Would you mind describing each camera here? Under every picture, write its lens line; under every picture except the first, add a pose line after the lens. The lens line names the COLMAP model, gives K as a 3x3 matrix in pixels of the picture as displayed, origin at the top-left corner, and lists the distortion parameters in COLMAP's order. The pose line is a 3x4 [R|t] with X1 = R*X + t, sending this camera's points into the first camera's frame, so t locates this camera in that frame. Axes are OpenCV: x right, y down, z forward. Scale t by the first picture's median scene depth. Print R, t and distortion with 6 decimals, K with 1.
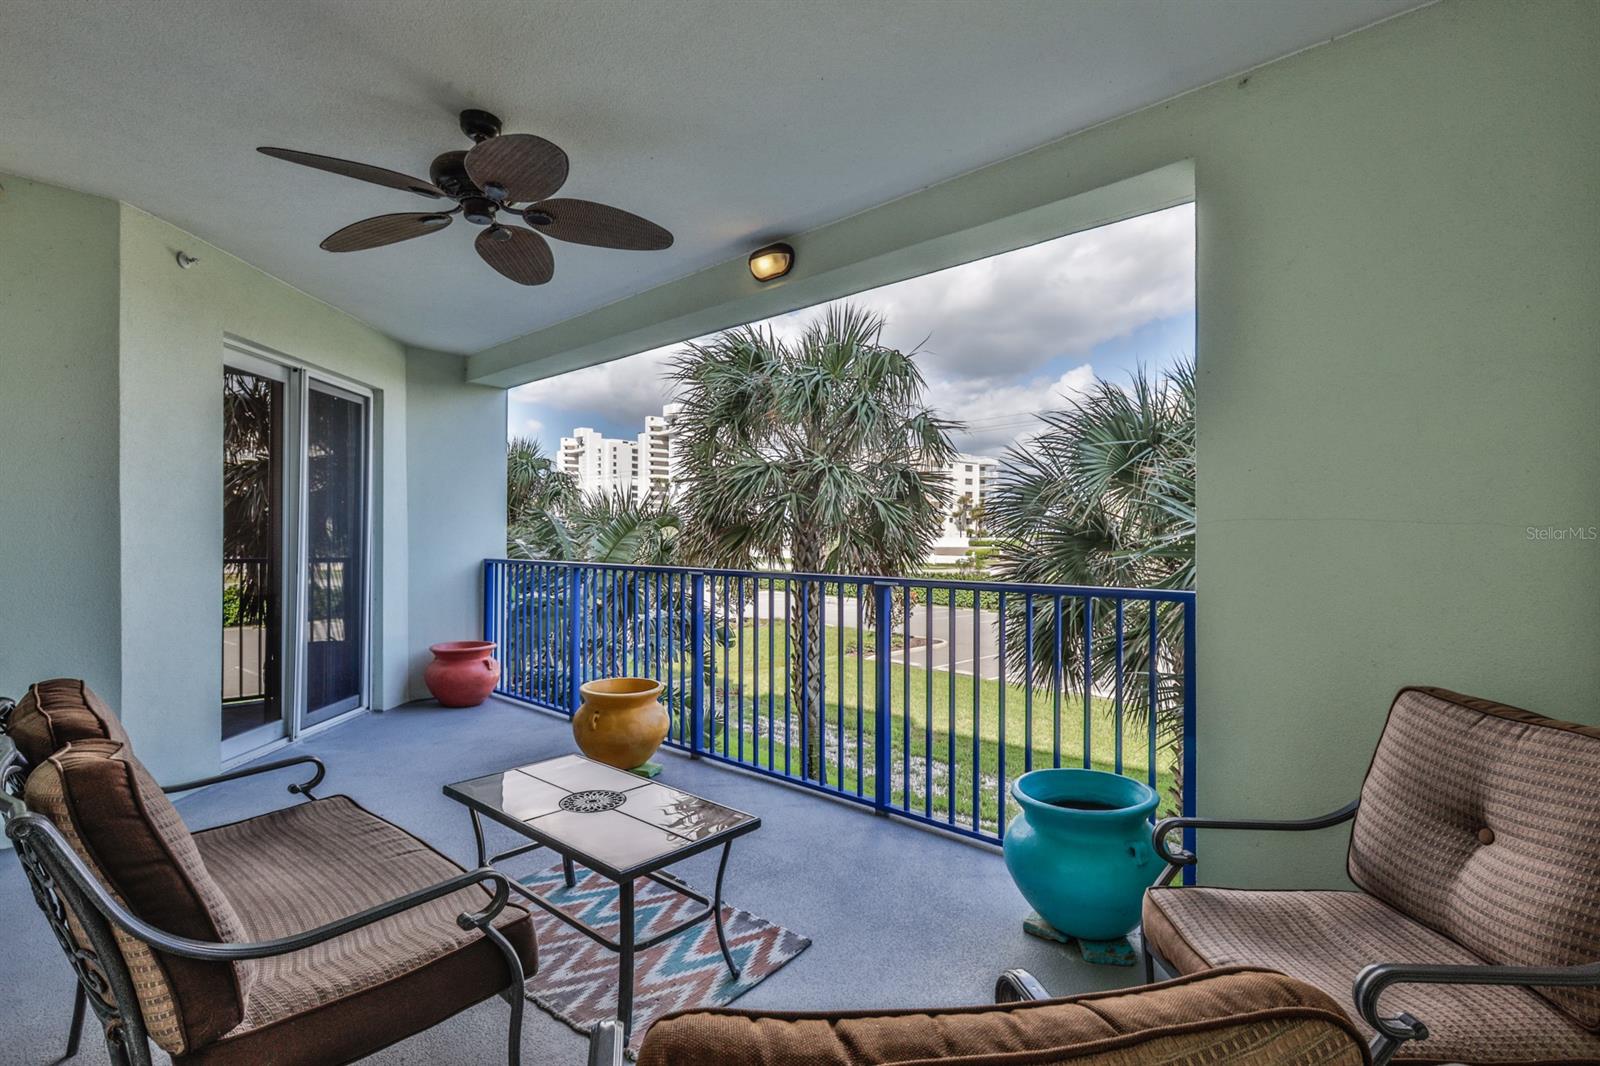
lens RADIAL K [[779.5, 0, 801.2], [0, 779.5, 532.3], [0, 0, 1]] dist [0.001670, 0.000101]
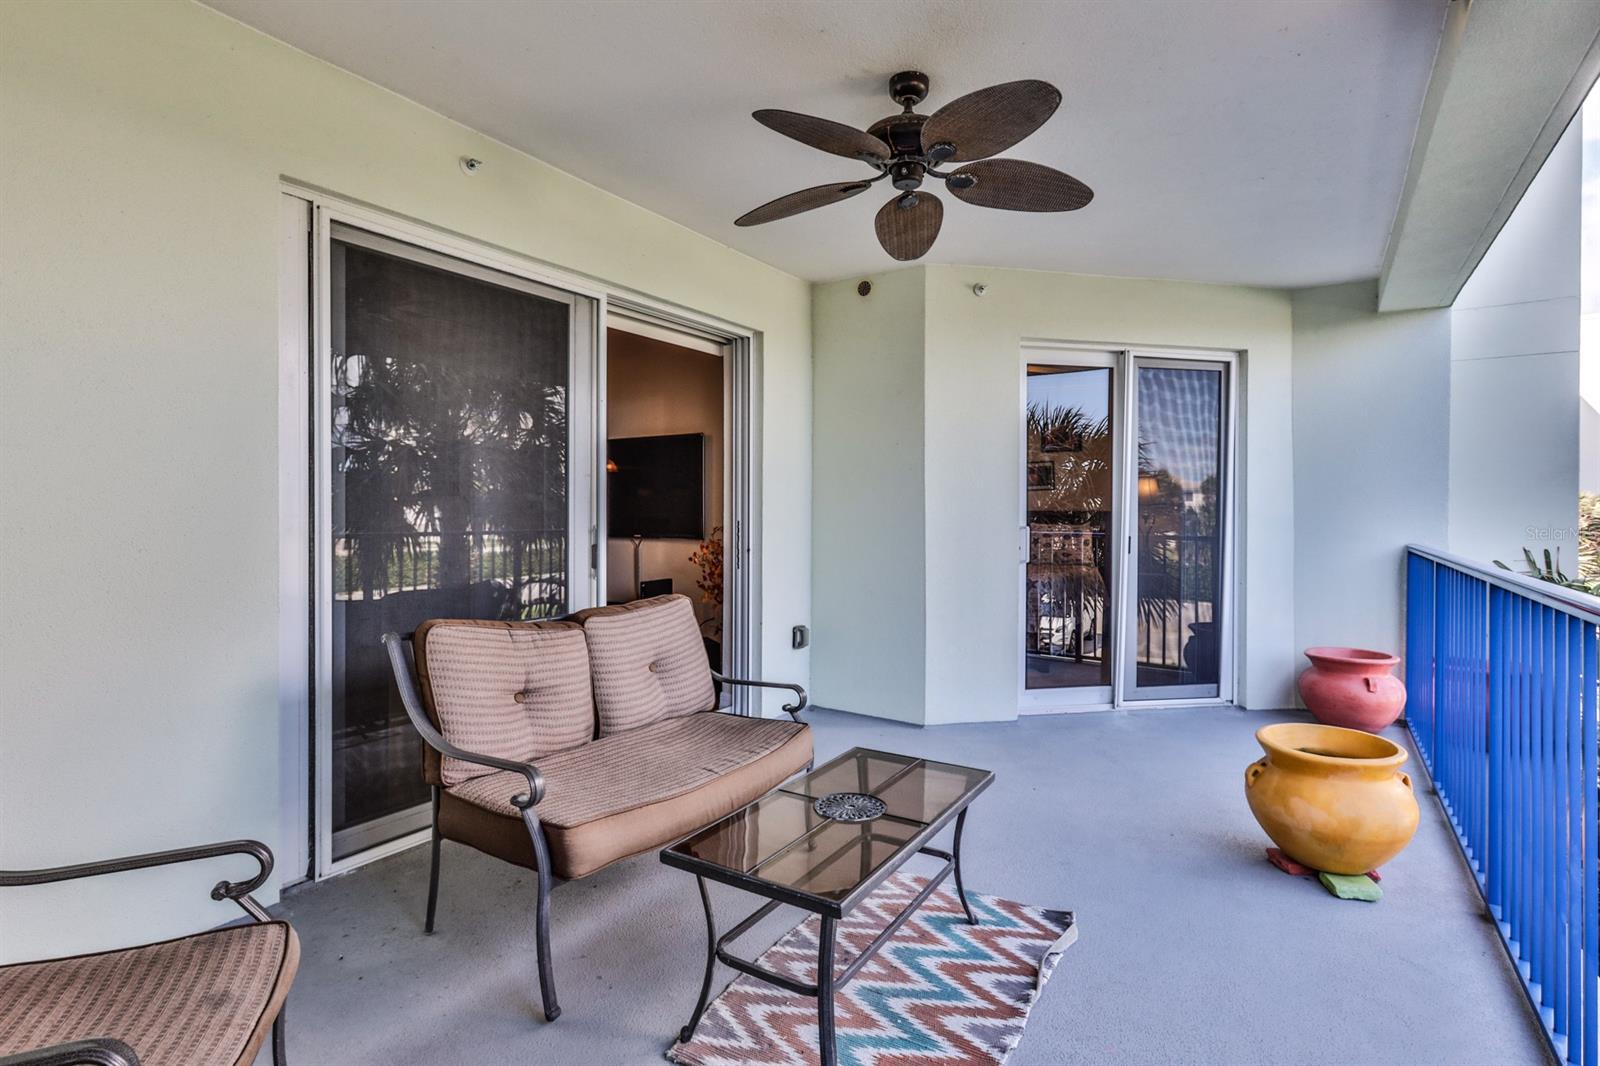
lens RADIAL K [[779.5, 0, 805.3], [0, 779.5, 520.9], [0, 0, 1]] dist [0.001670, 0.000101]
pose [[0.151299, 0.014375, -0.988383, 0.275731], [-0.002360, 0.999897, 0.014182, 0.001494], [0.988485, 0.000187, 0.151317, 0.373198]]
